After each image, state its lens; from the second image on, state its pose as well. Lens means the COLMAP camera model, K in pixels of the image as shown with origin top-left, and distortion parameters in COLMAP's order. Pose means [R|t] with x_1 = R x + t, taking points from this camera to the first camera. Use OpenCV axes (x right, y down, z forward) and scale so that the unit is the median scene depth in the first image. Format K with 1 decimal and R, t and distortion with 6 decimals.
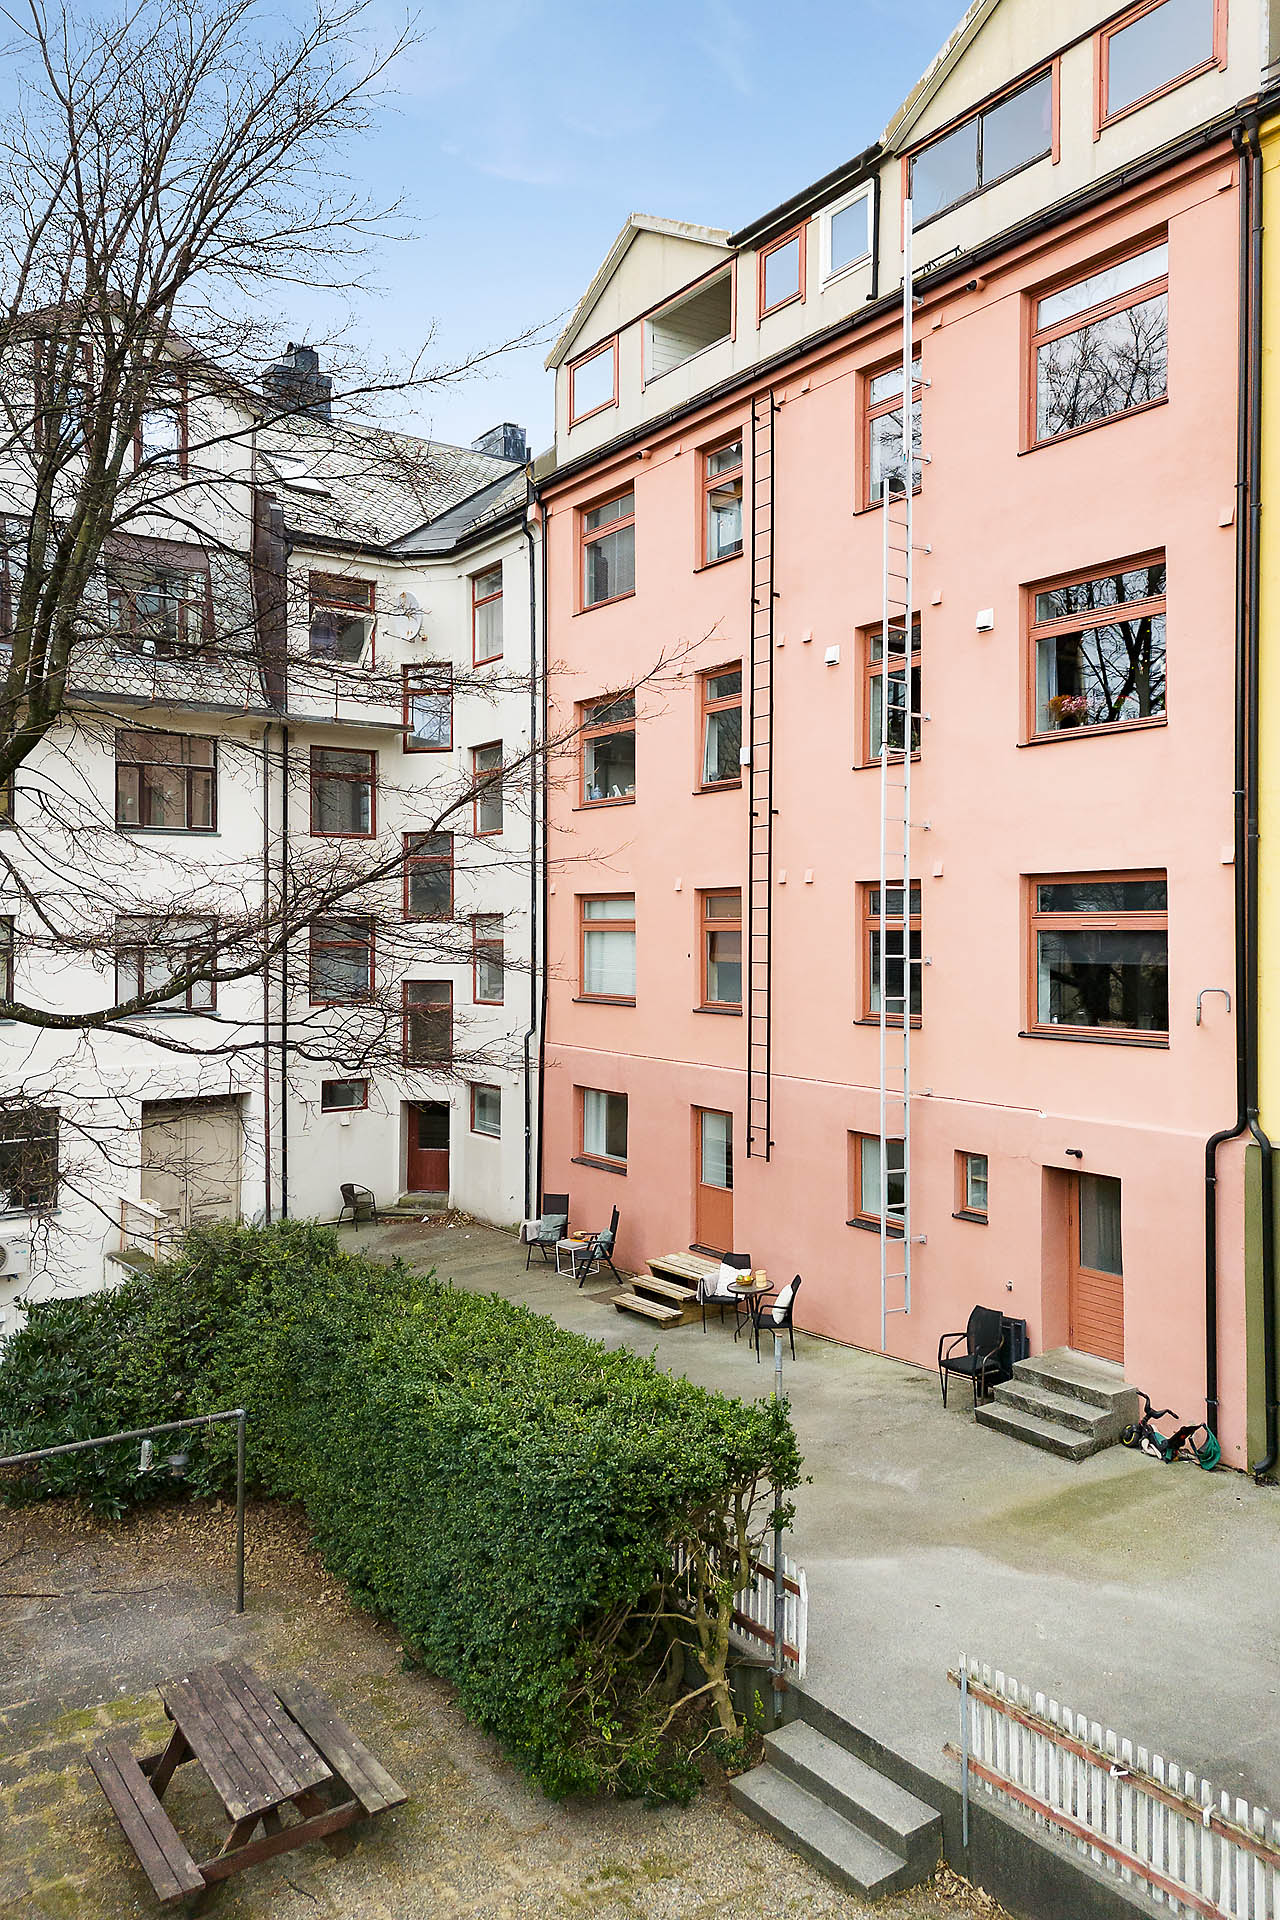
lens RADIAL K [[1452.1, 0, 604.2], [0, 1452.1, 952.4], [0, 0, 1]] dist [0.071338, -0.007022]
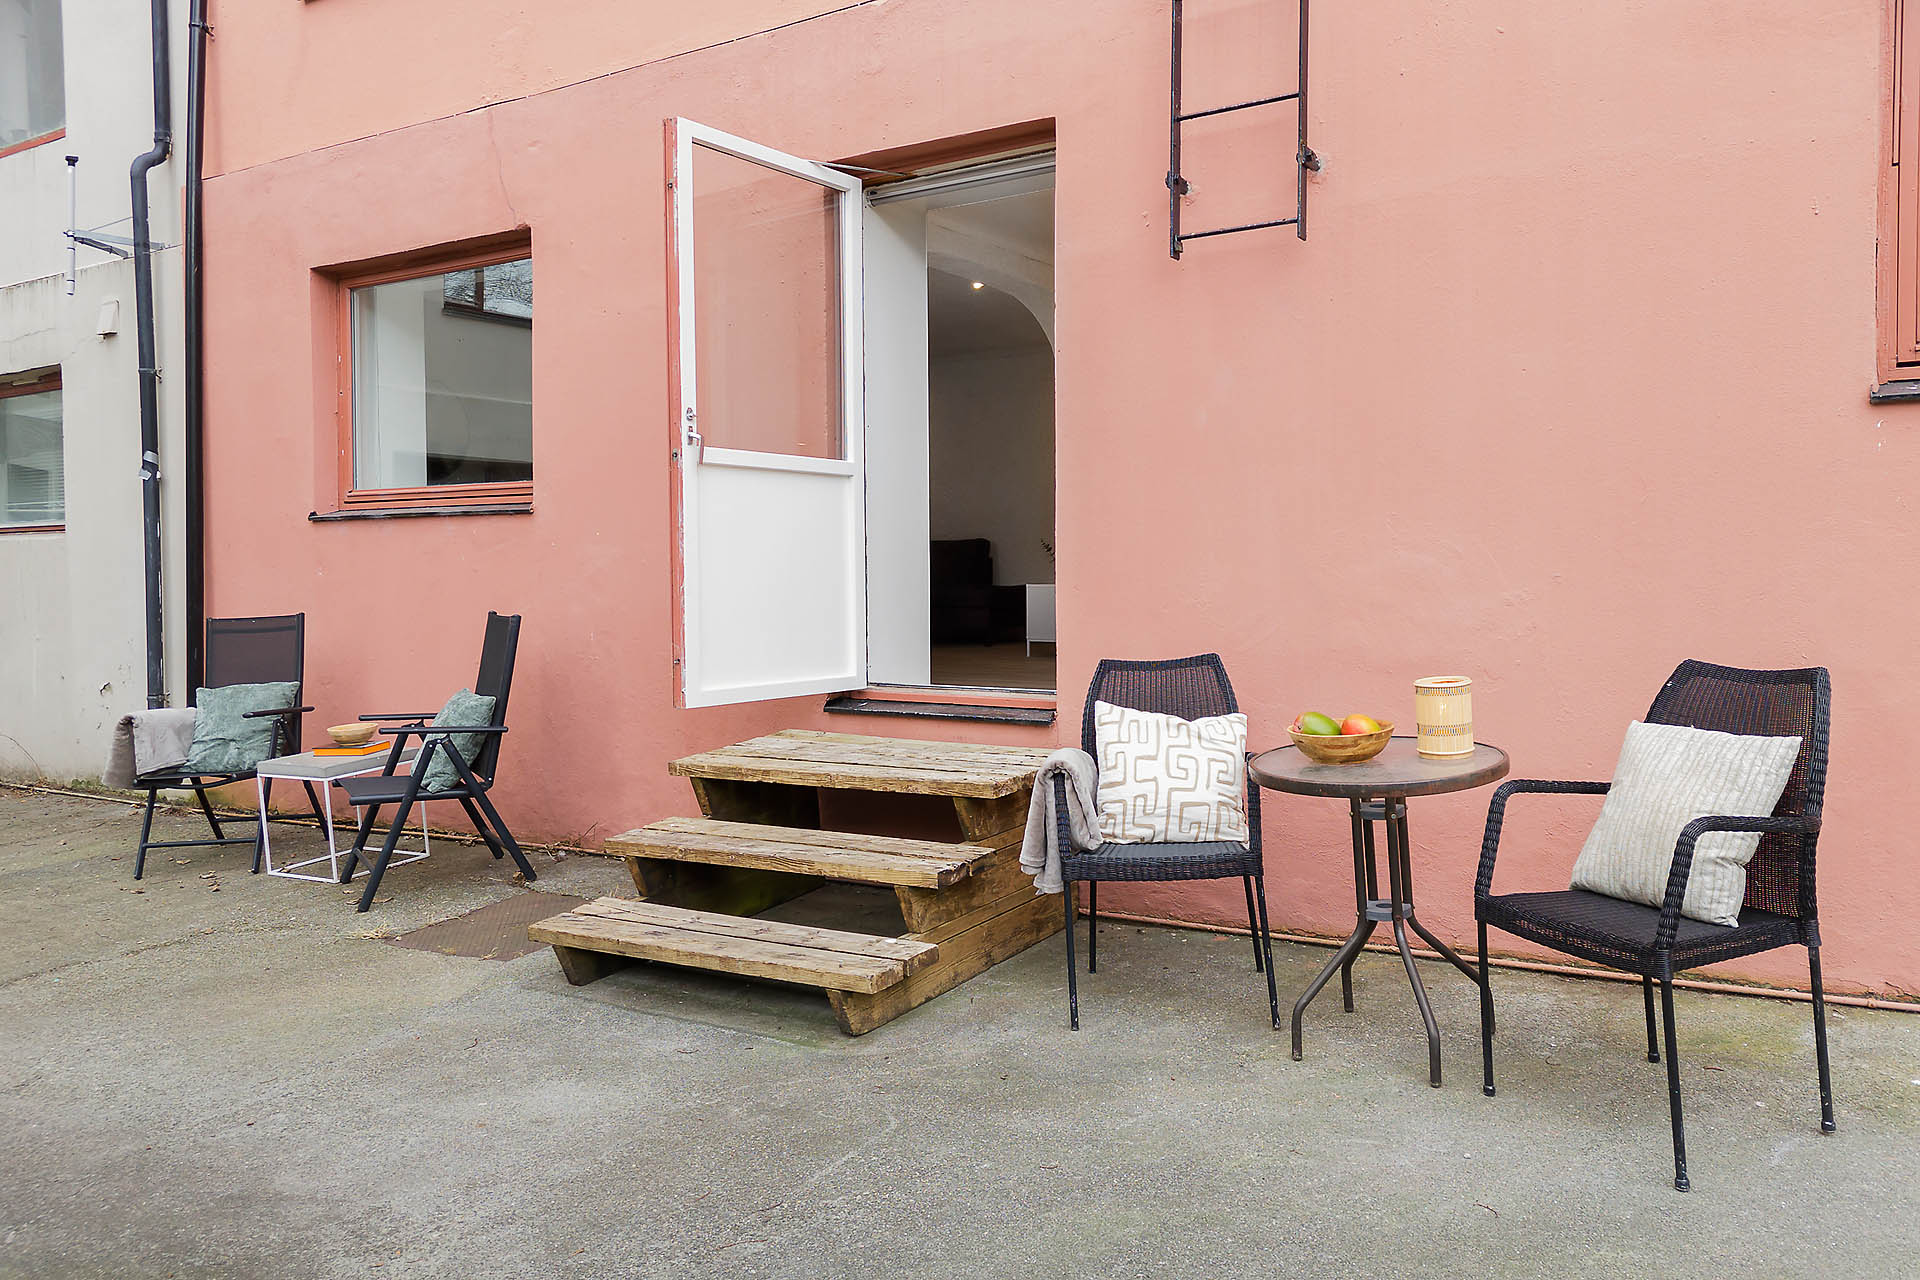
lens RADIAL K [[1452.1, 0, 957.2], [0, 1452.1, 615.9], [0, 0, 1]] dist [0.071338, -0.007022]
pose [[0.918136, -0.016826, 0.395907, -0.021452], [0.012710, 0.999835, 0.013016, 0.169048], [-0.396061, -0.006919, 0.918198, 0.692594]]
